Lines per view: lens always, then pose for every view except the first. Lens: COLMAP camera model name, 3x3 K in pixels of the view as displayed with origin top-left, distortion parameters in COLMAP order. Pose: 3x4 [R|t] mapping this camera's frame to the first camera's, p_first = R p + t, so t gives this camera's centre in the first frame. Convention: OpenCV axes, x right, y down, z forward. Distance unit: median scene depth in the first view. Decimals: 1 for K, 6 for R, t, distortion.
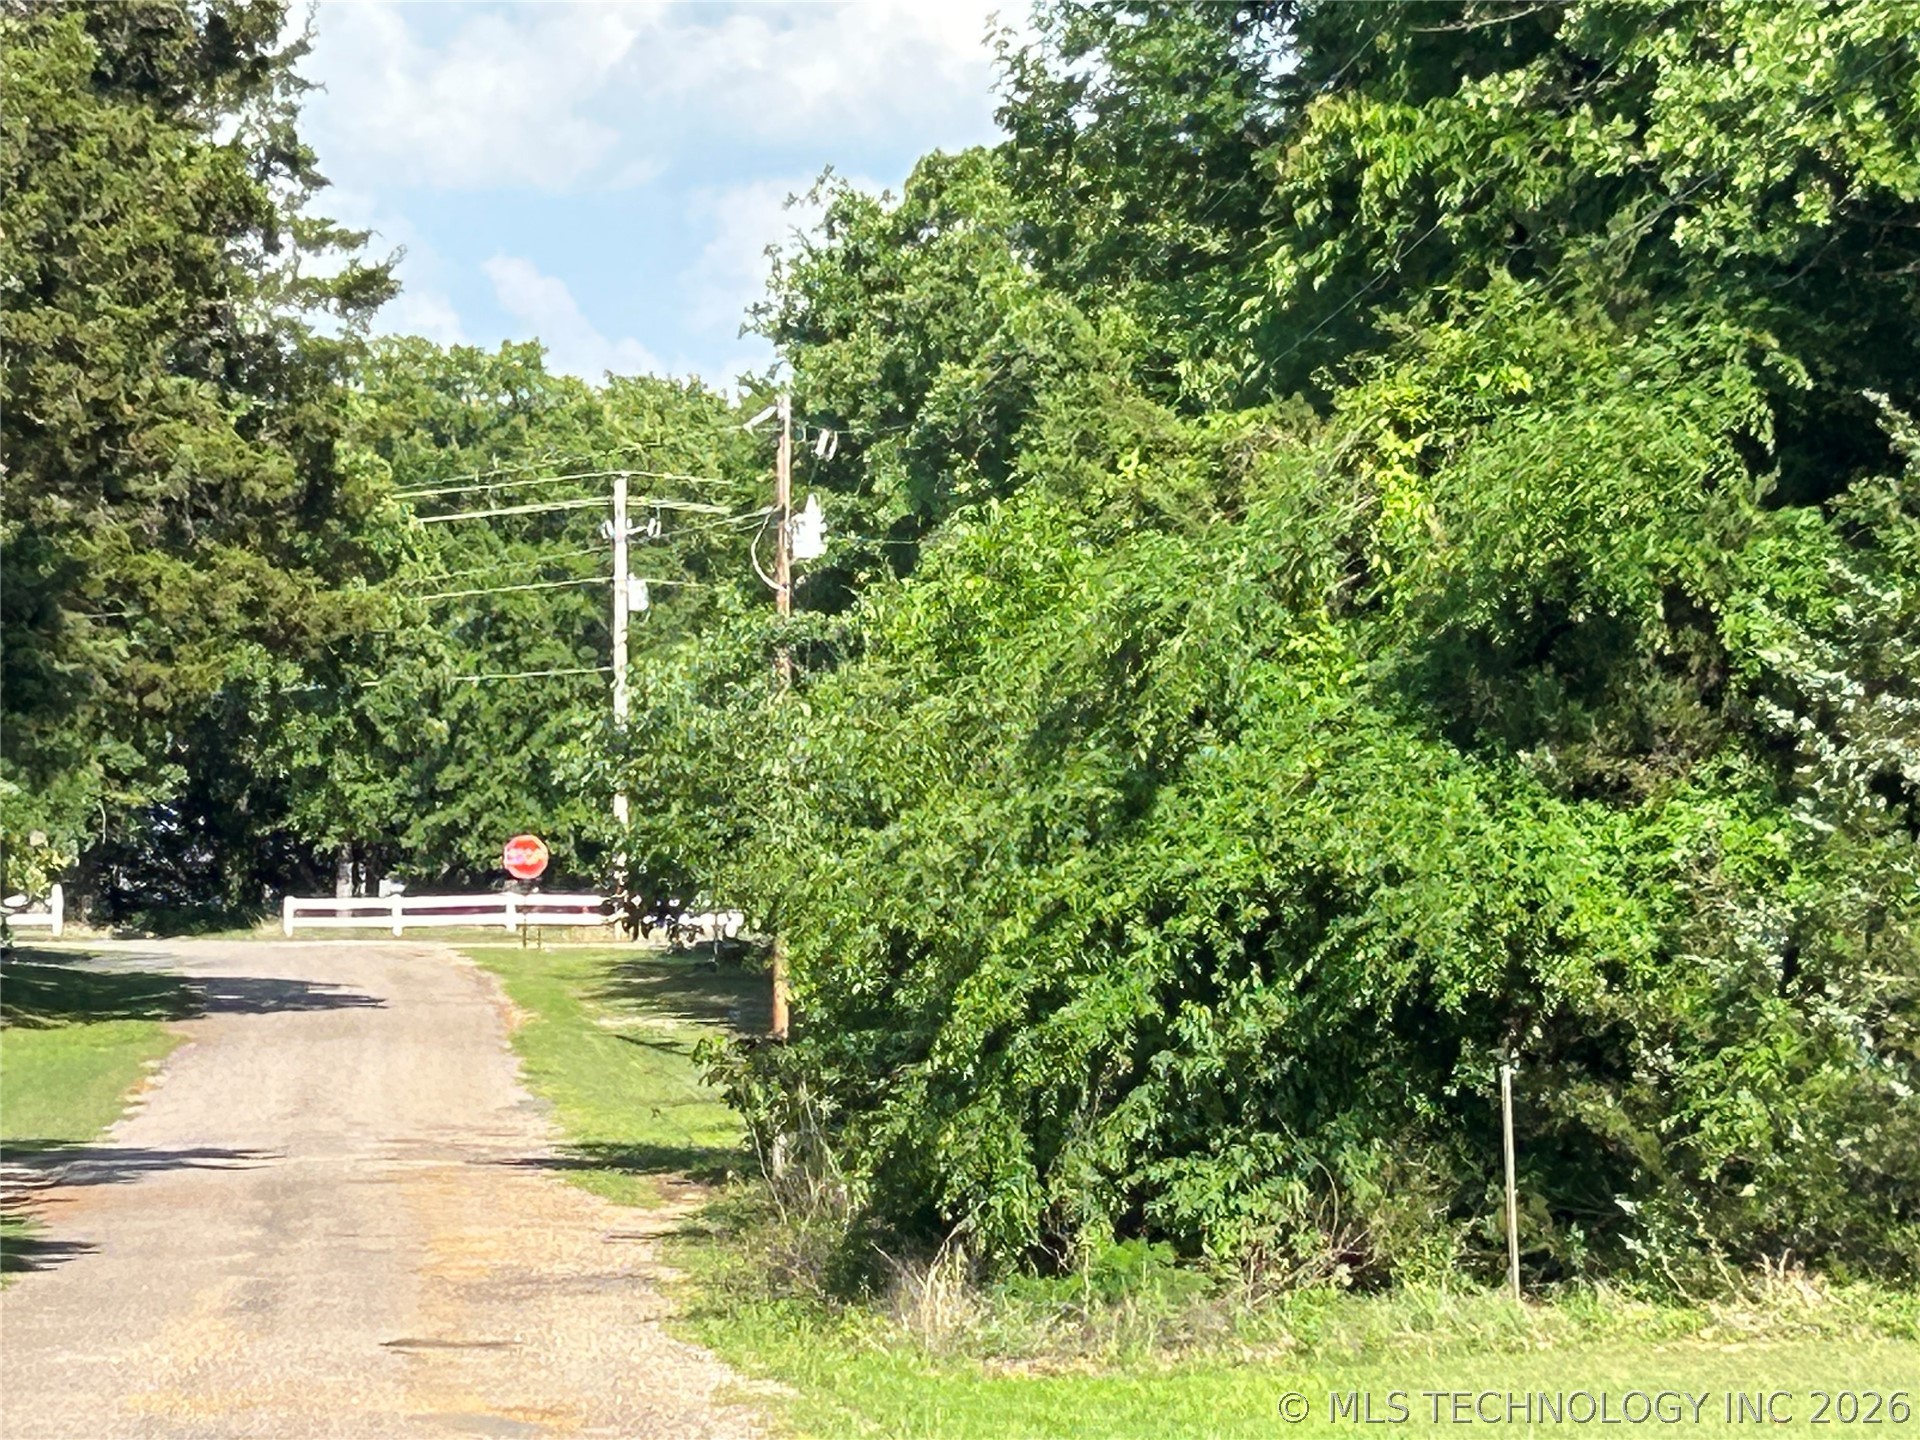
lens RADIAL K [[7196.8, 0, 954.8], [0, 7196.8, 717.3], [0, 0, 1]] dist [0.582048, 0.000000]
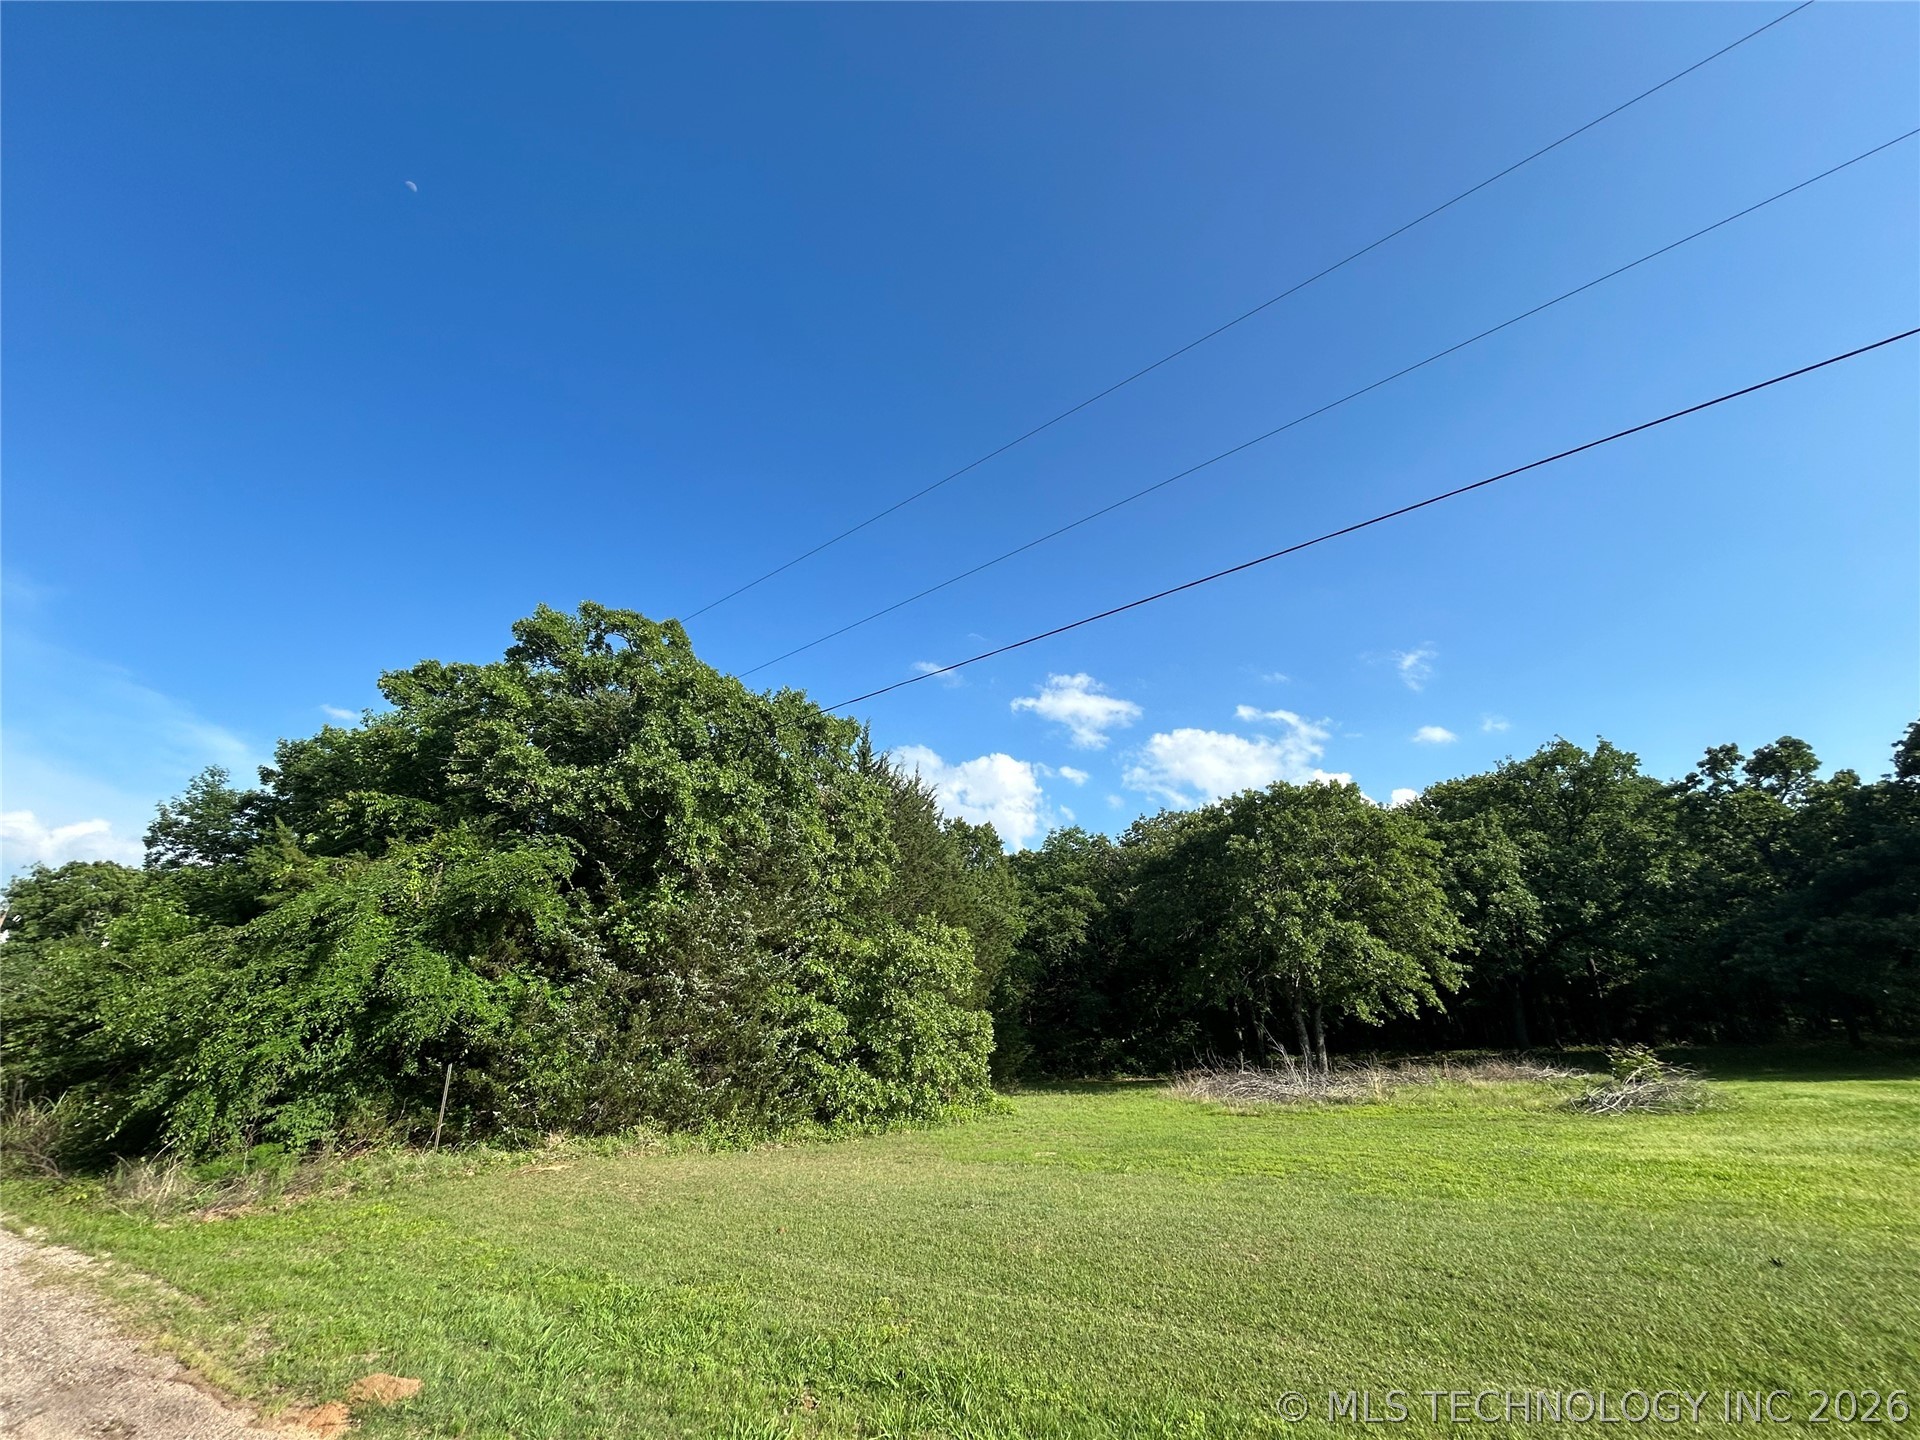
lens RADIAL K [[760.6, 0, 950.5], [0, 760.6, 720.9], [0, 0, 1]] dist [-0.000433, 0.001094]
pose [[0.637482, 0.285025, 0.715805, -0.020264], [-0.016030, 0.933761, -0.357537, 0.008549], [-0.770299, 0.216449, 0.599825, 0.215636]]
